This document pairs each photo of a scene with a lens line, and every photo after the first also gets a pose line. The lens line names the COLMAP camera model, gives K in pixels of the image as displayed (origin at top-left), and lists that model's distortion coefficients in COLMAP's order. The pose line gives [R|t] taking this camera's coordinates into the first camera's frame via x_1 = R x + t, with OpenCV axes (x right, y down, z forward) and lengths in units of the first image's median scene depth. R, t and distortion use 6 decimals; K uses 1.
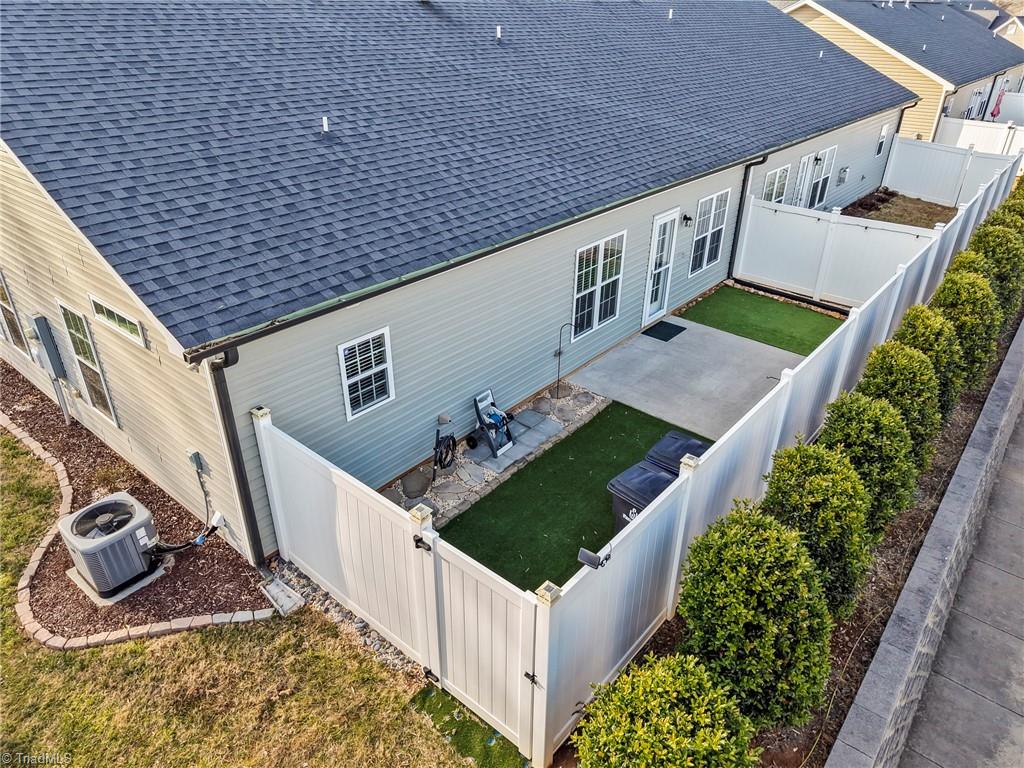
lens RADIAL K [[682.6, 0, 508.5], [0, 682.6, 371.1], [0, 0, 1]] dist [-0.004372, -0.001192]
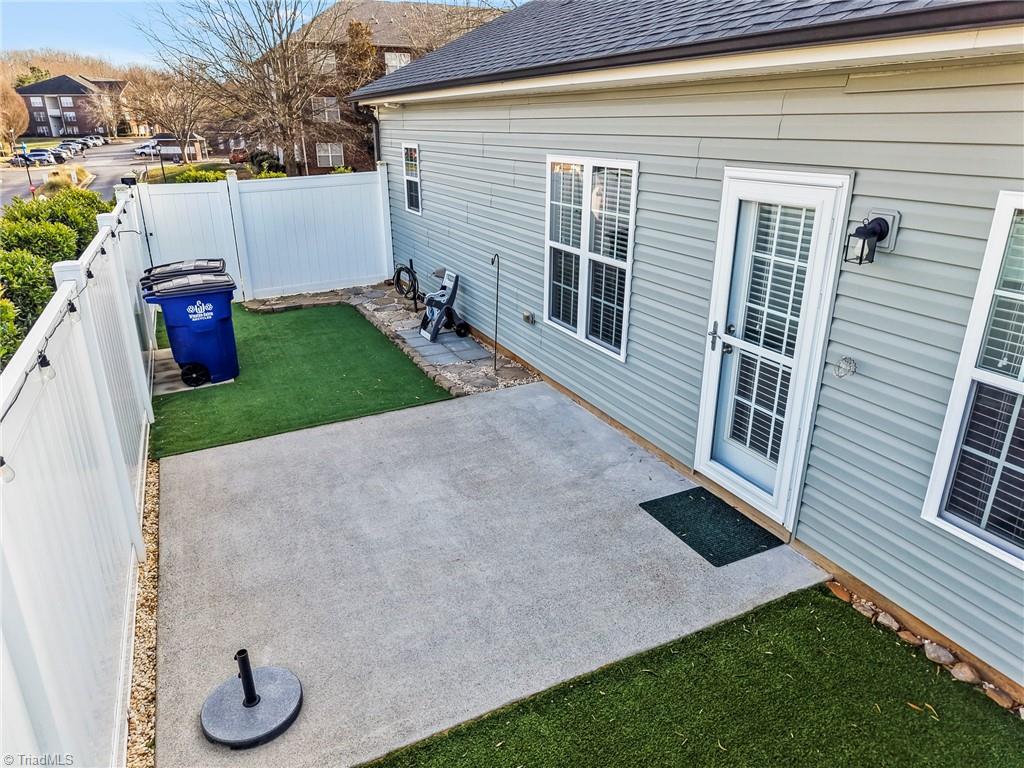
lens RADIAL K [[682.6, 0, 508.5], [0, 682.6, 371.1], [0, 0, 1]] dist [-0.004372, -0.001192]
pose [[-0.415978, 0.295387, -0.860063, 0.631905], [-0.437732, 0.763955, 0.474092, -0.276965], [0.797090, 0.573689, -0.188488, 1.095304]]
